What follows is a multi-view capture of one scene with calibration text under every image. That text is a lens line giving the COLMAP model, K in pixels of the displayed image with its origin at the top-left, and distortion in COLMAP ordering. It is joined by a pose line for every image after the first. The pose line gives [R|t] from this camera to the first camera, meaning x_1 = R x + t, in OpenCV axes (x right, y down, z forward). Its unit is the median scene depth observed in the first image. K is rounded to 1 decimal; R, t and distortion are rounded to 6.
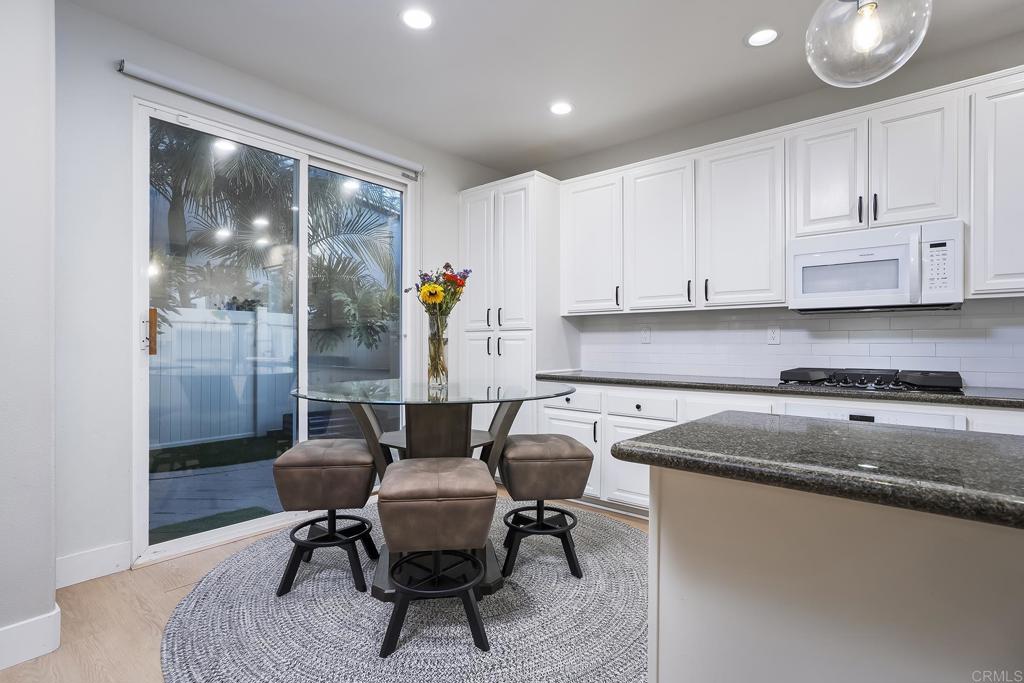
lens RADIAL K [[505.2, 0, 509.8], [0, 505.2, 346.0], [0, 0, 1]] dist [-0.019587, 0.007365]
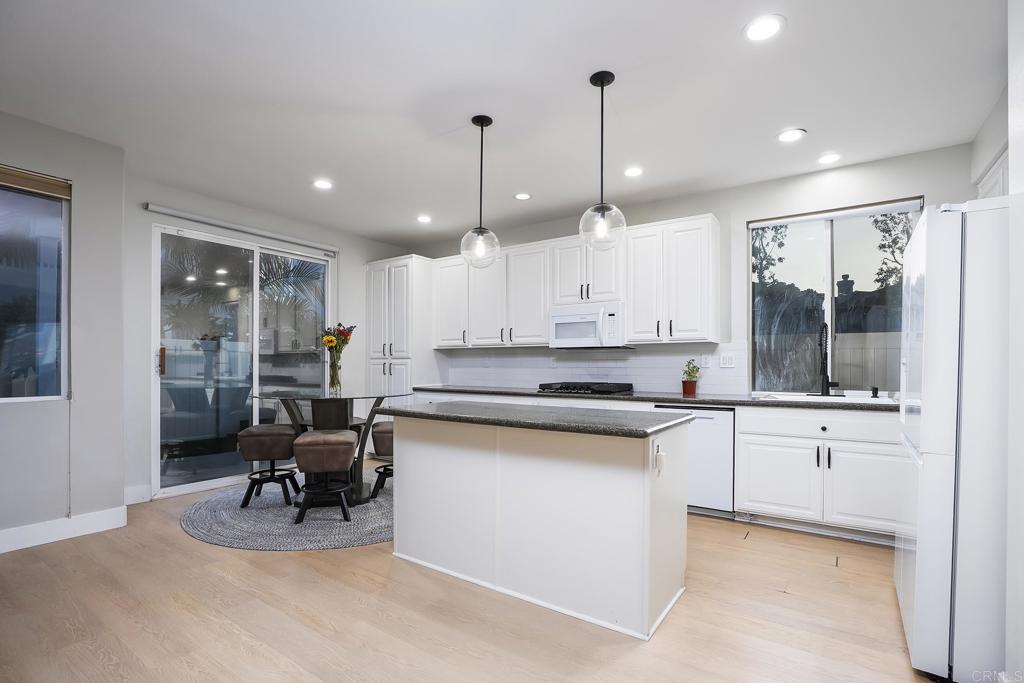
lens RADIAL K [[473.3, 0, 505.8], [0, 473.3, 365.2], [0, 0, 1]] dist [-0.035959, 0.009357]
pose [[0.995197, -0.000329, 0.097889, 0.255181], [0.000478, 0.999999, -0.001498, -0.011326], [-0.097889, 0.001538, 0.995196, -0.608814]]
